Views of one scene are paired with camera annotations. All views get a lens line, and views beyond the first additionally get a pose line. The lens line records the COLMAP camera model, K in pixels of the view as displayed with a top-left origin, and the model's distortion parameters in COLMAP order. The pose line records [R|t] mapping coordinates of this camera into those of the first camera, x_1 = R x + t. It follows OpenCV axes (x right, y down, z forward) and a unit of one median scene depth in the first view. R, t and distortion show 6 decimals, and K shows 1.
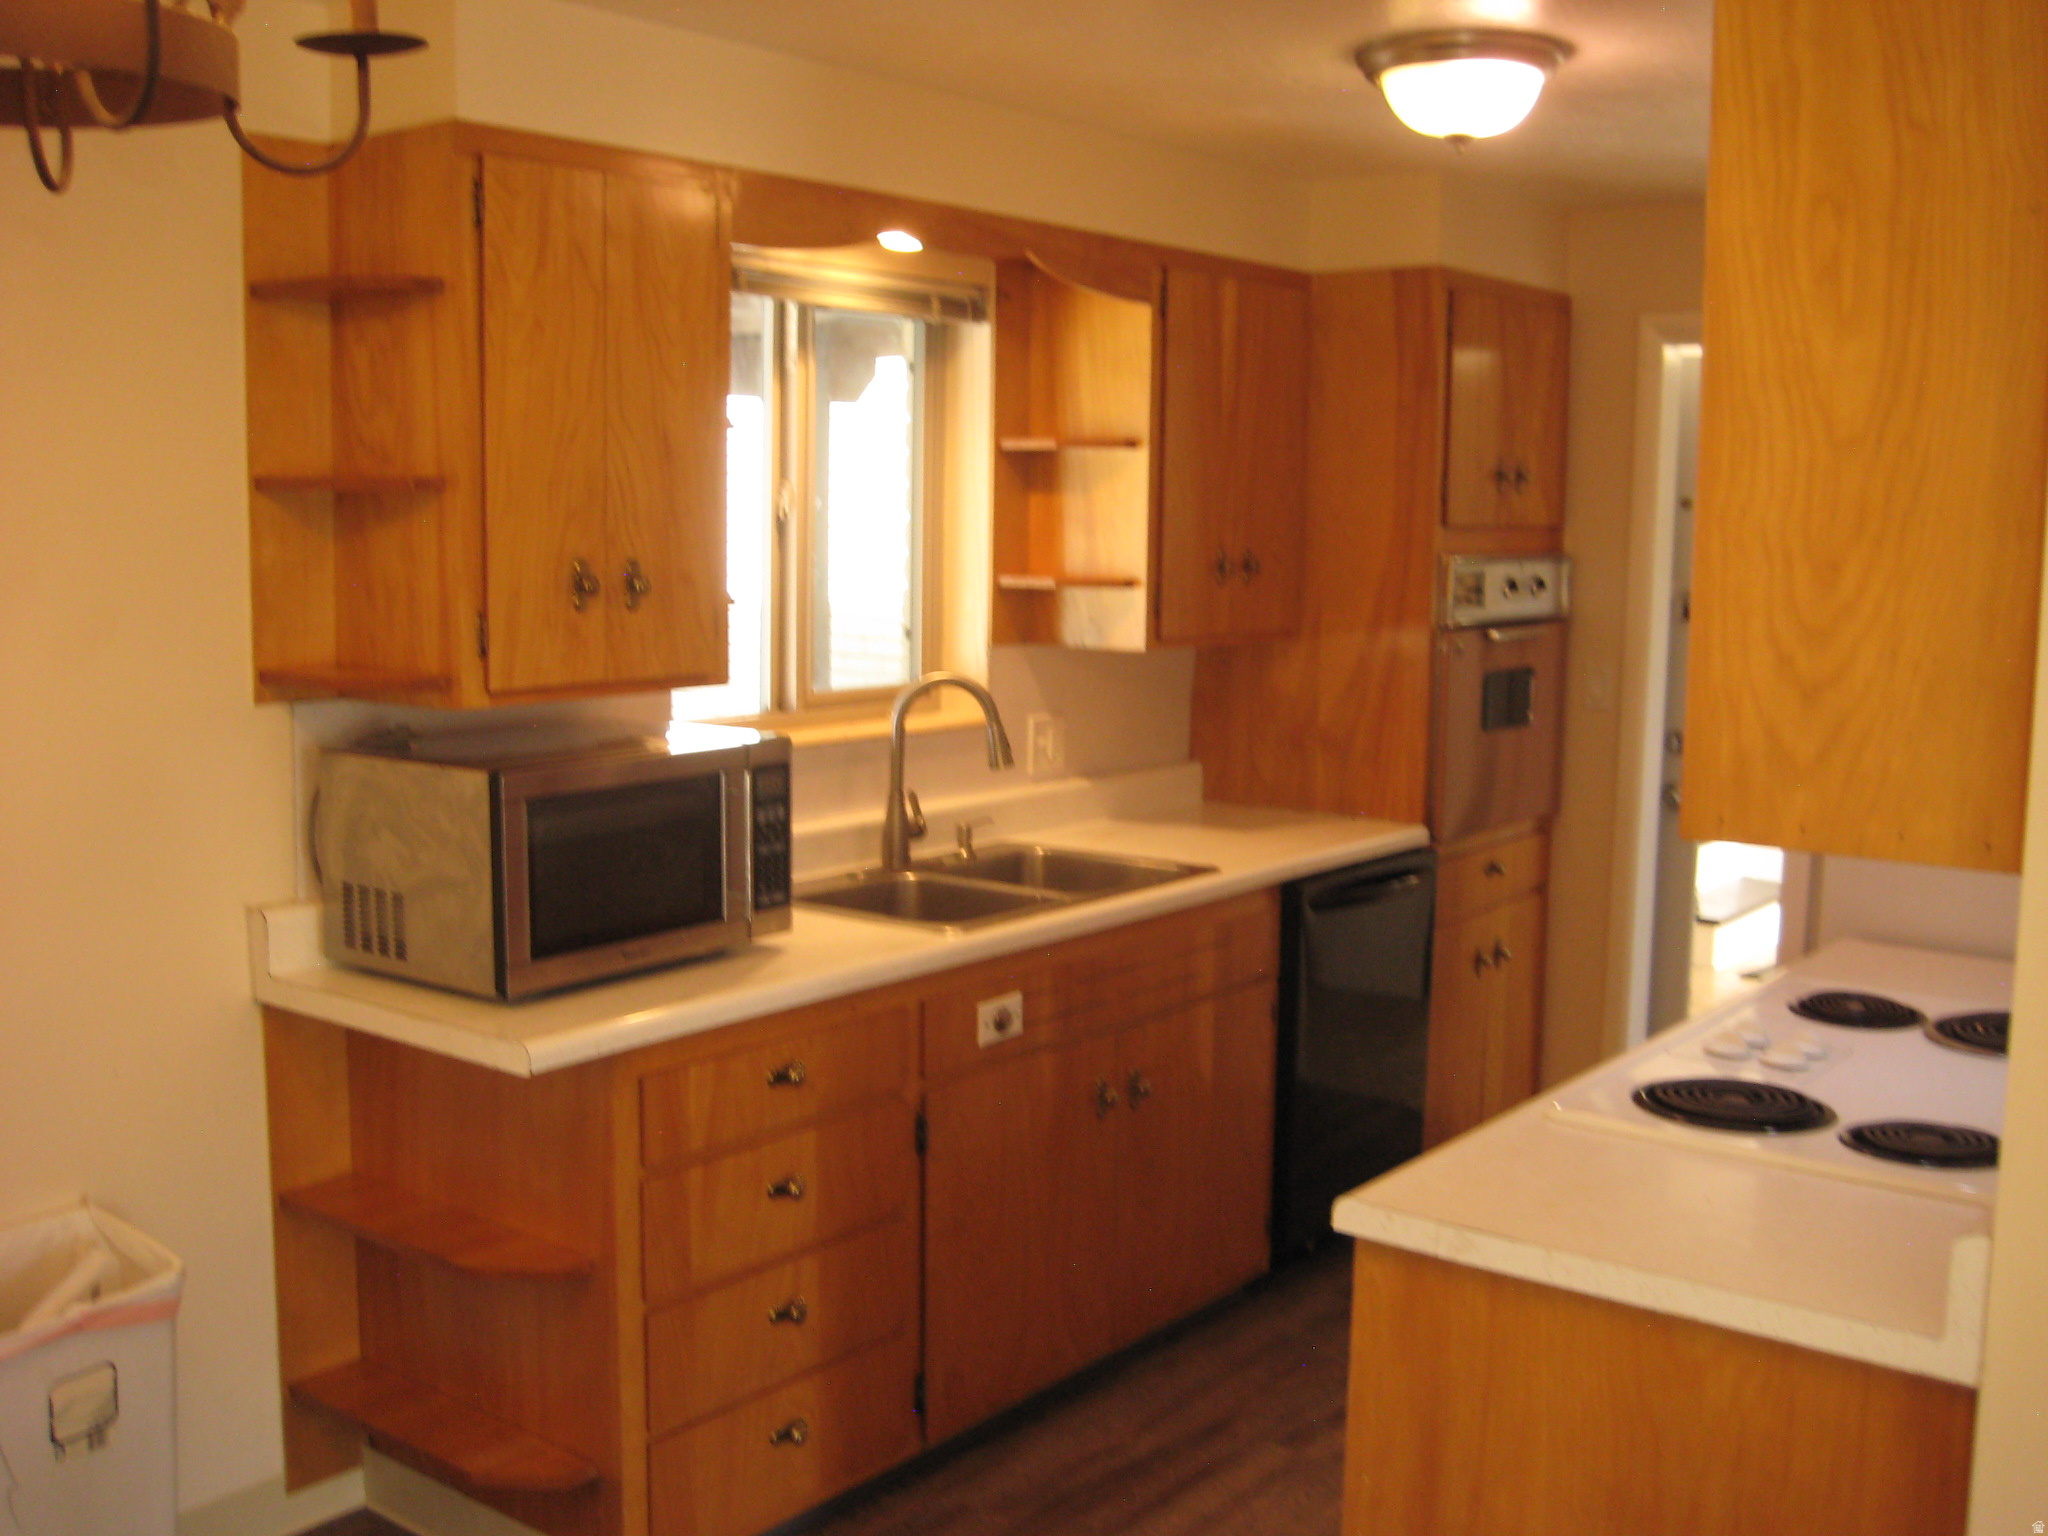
lens RADIAL K [[2103.8, 0, 1024.0], [0, 2103.8, 768.0], [0, 0, 1]] dist [-0.170141, 0.188748]
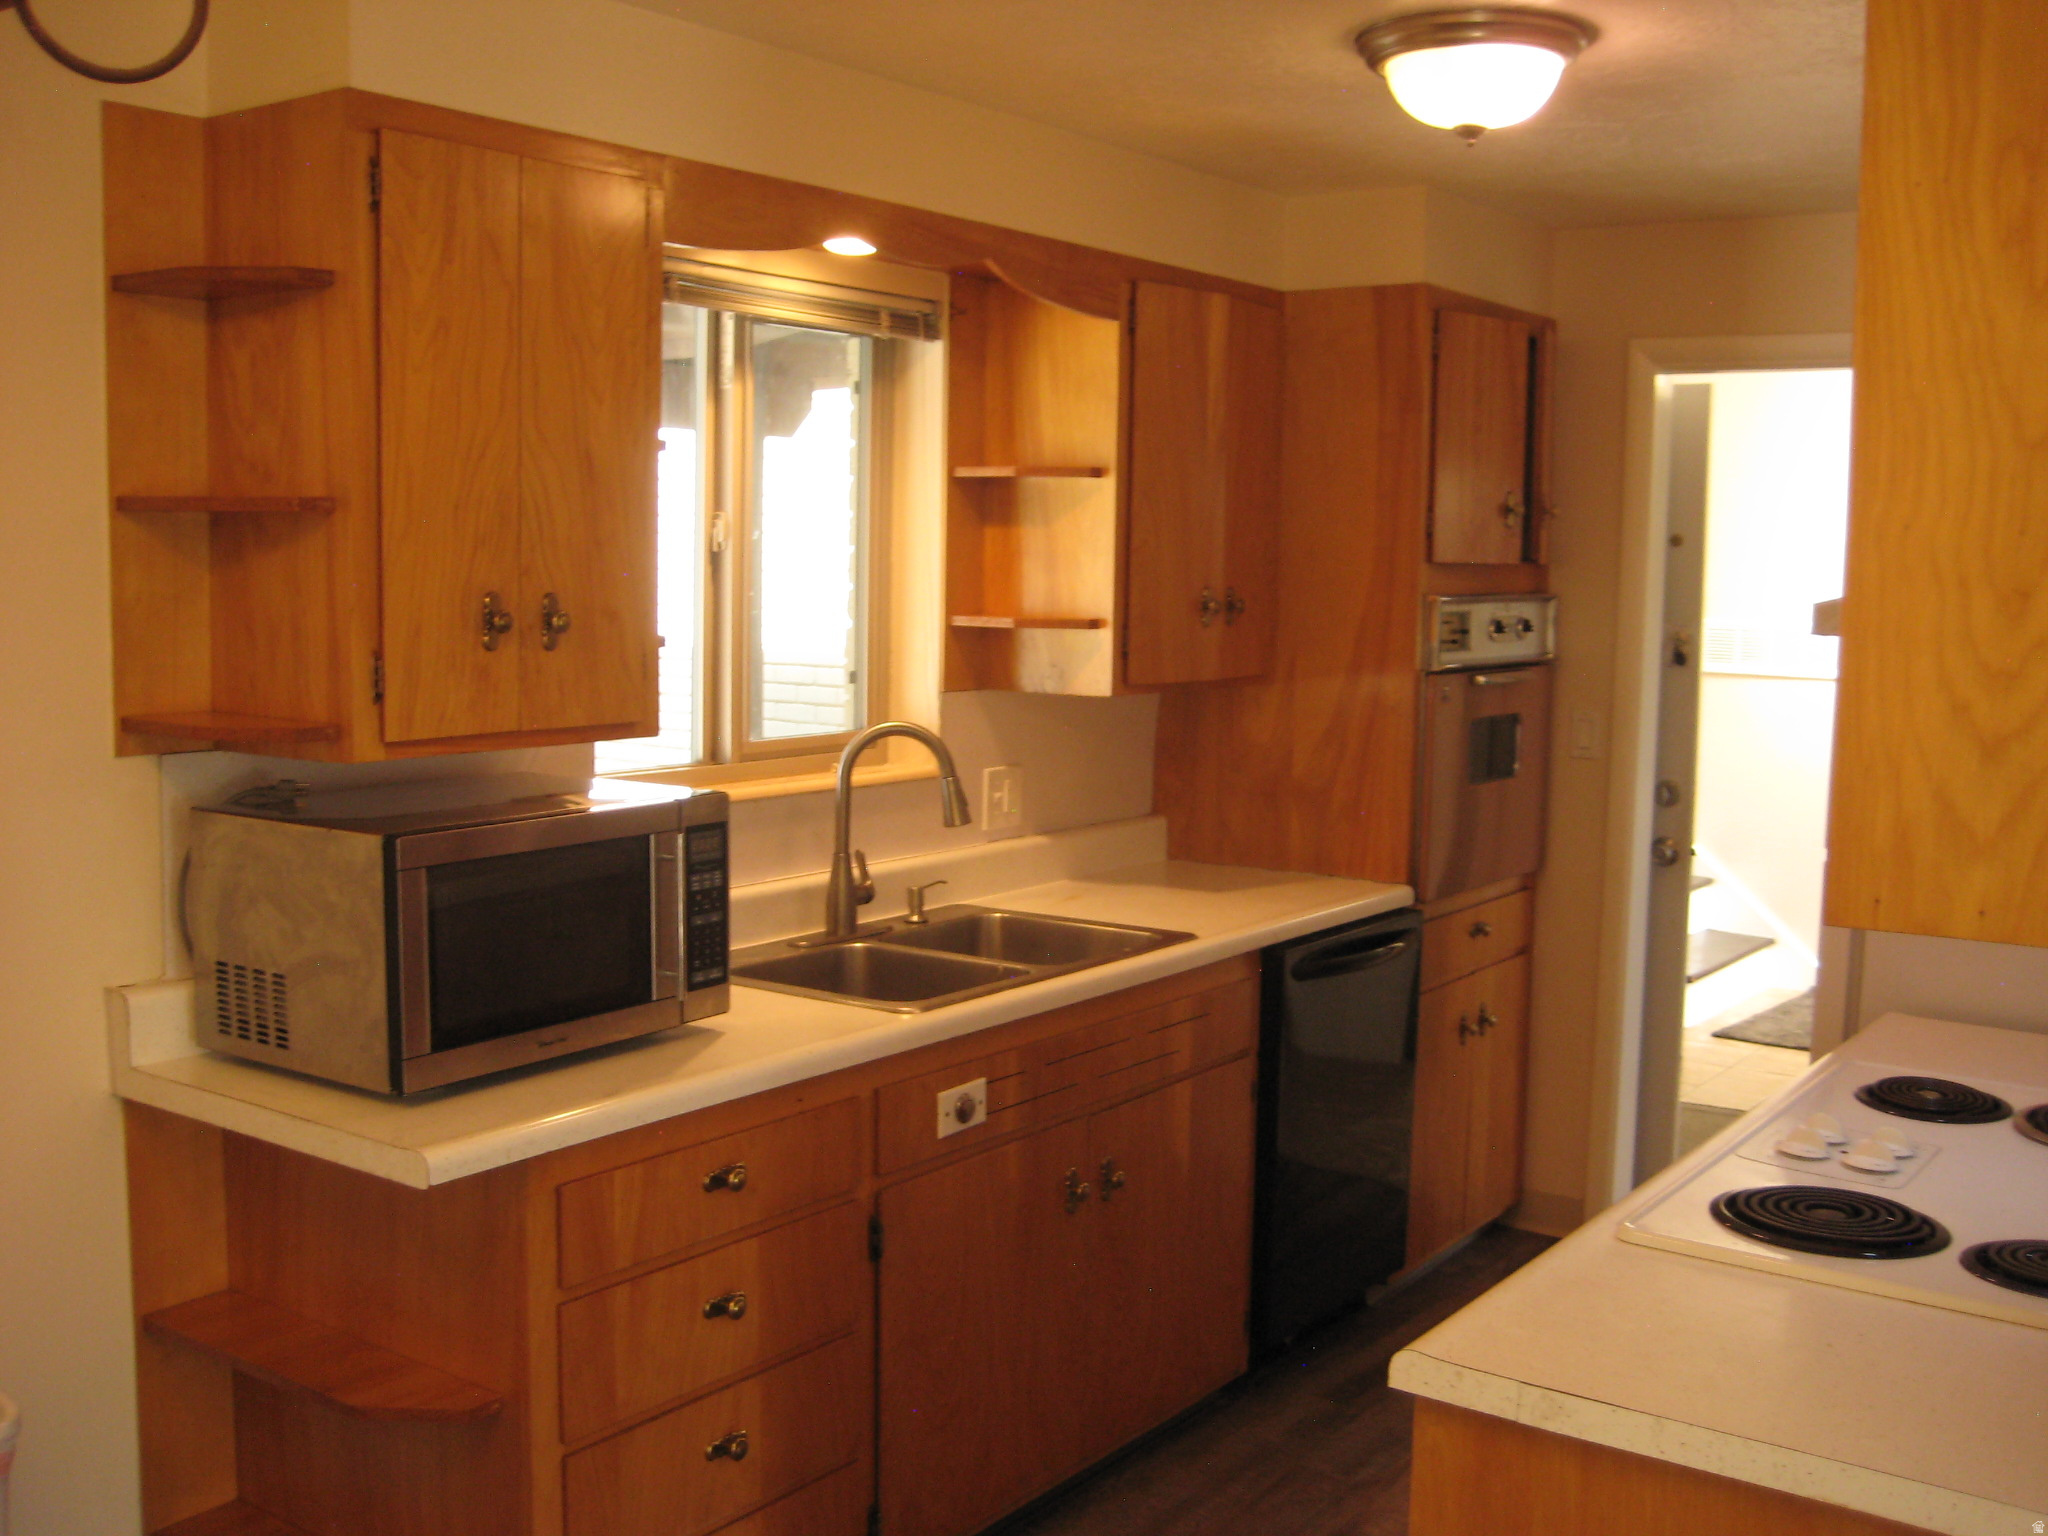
lens RADIAL K [[2103.8, 0, 1024.0], [0, 2103.8, 768.0], [0, 0, 1]] dist [-0.170141, 0.188748]
pose [[0.999376, -0.000186, 0.035320, -0.017368], [0.000962, 0.999758, -0.021970, -0.005899], [-0.035308, 0.021990, 0.999135, 0.107769]]
